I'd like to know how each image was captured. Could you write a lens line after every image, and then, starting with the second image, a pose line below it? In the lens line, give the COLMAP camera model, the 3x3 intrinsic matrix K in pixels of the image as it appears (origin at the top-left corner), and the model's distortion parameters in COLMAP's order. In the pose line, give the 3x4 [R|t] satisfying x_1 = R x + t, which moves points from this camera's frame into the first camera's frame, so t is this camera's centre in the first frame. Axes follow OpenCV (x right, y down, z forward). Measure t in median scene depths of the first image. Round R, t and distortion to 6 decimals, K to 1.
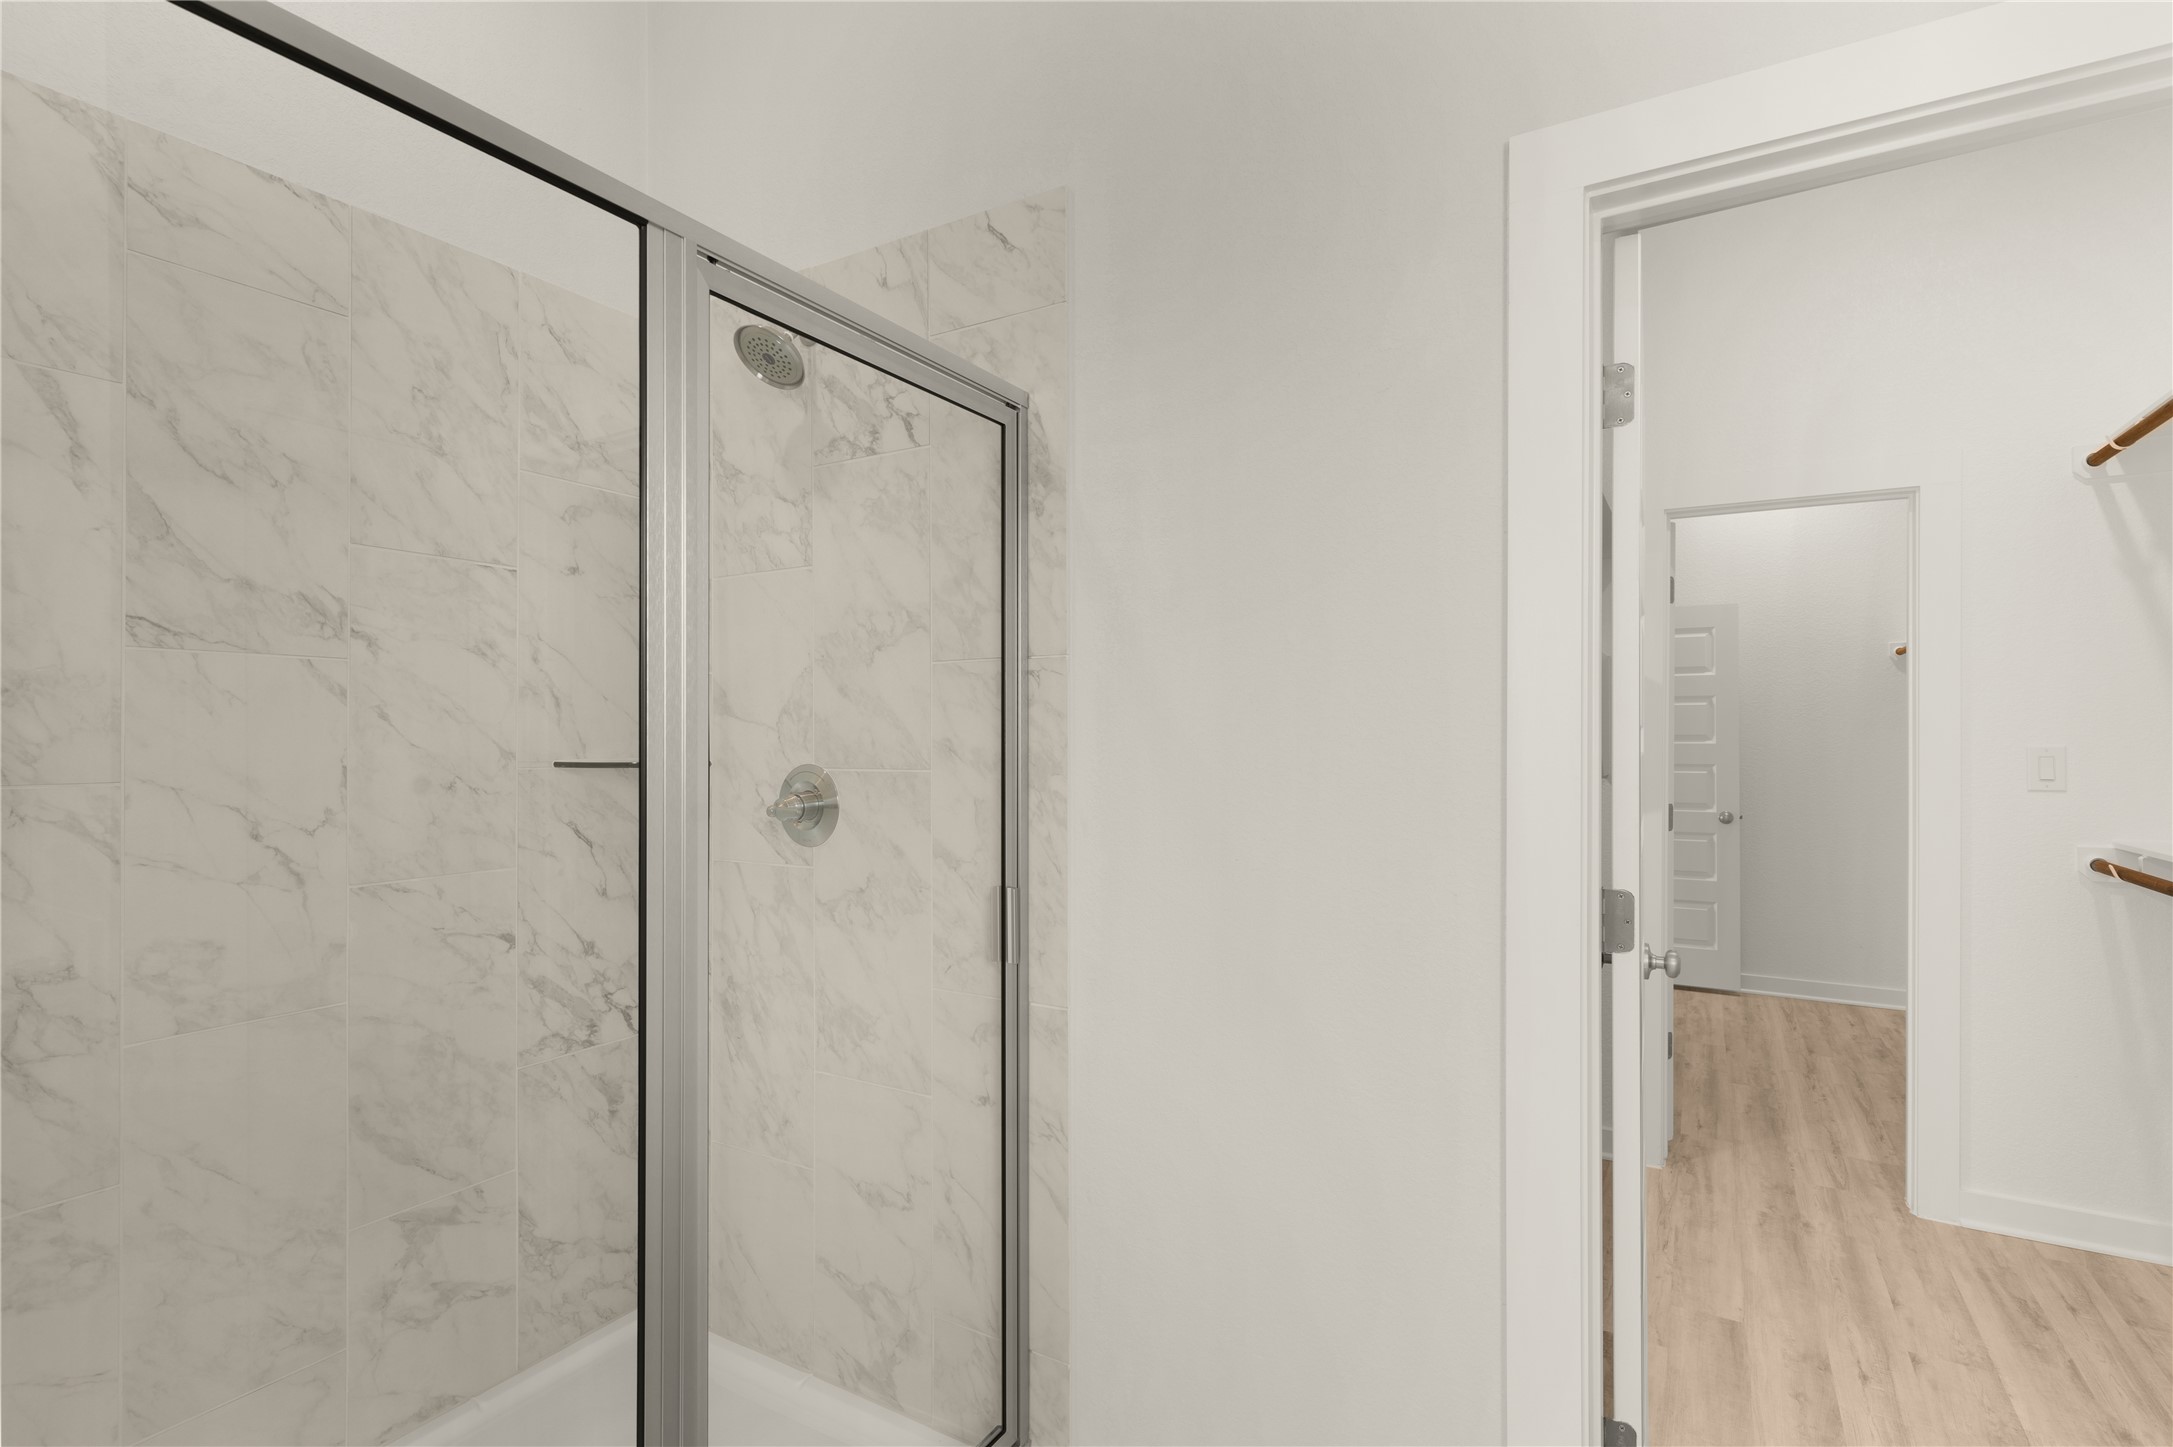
lens RADIAL K [[1033.2, 0, 1085.0], [0, 1033.2, 737.8], [0, 0, 1]] dist [0.002194, 0.000242]
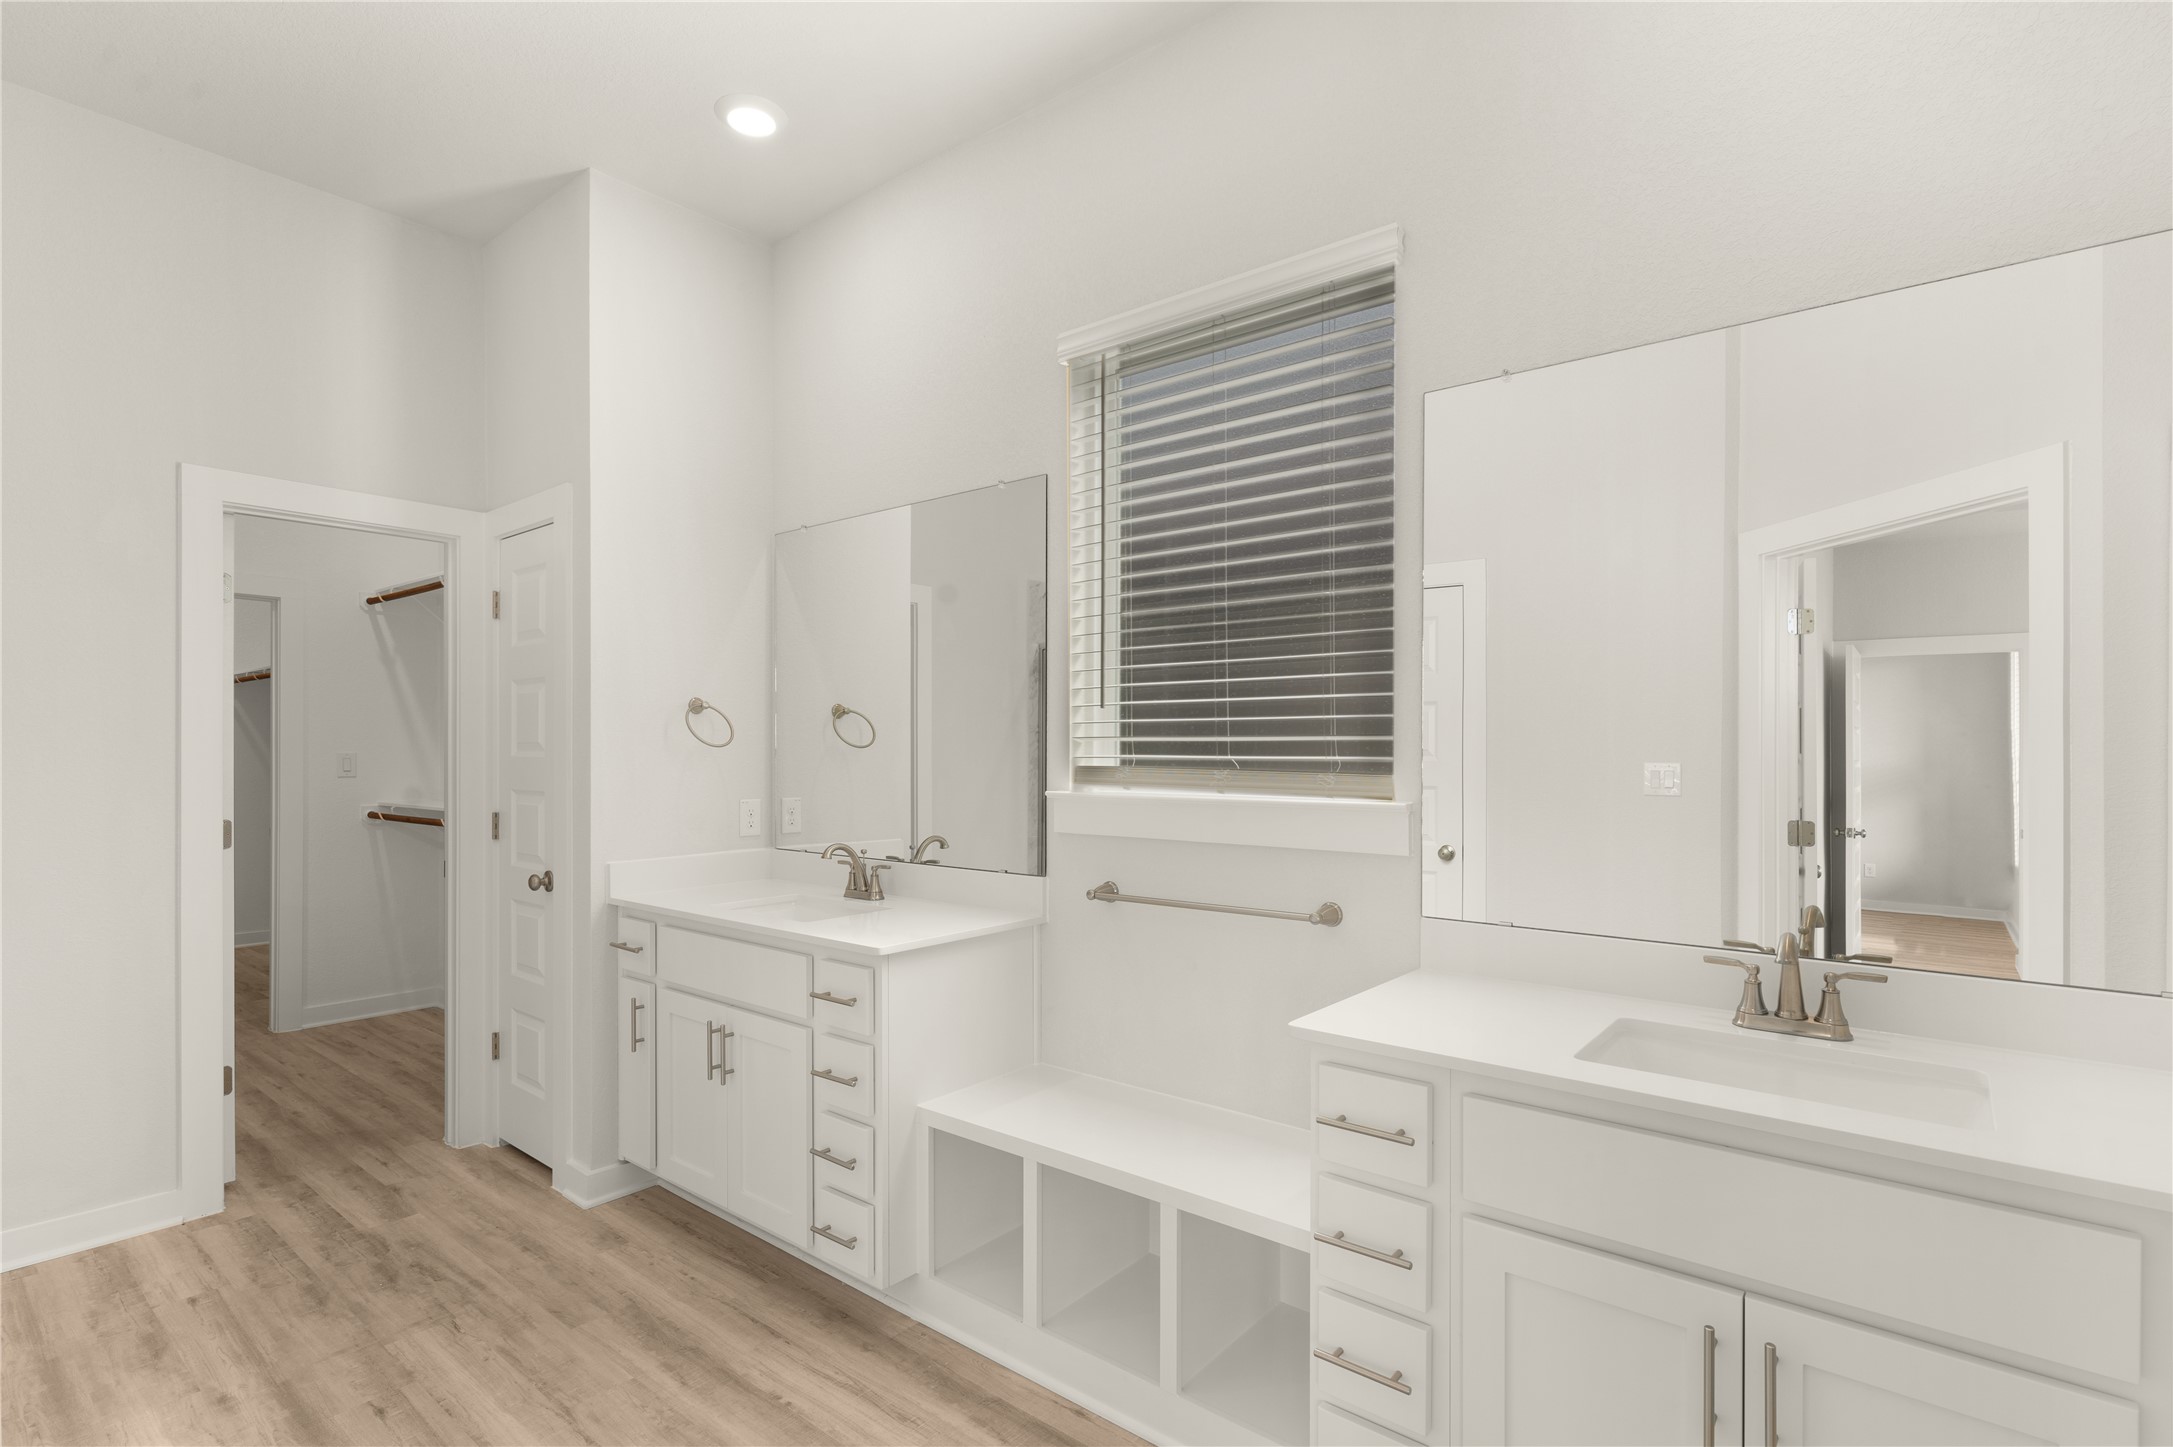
lens RADIAL K [[1033.2, 0, 1085.6], [0, 1033.2, 741.4], [0, 0, 1]] dist [0.002194, 0.000242]
pose [[0.140467, 0.005590, 0.990070, -0.759716], [-0.003803, 0.999980, -0.005107, -0.009099], [-0.990078, -0.003048, 0.140486, -0.598265]]
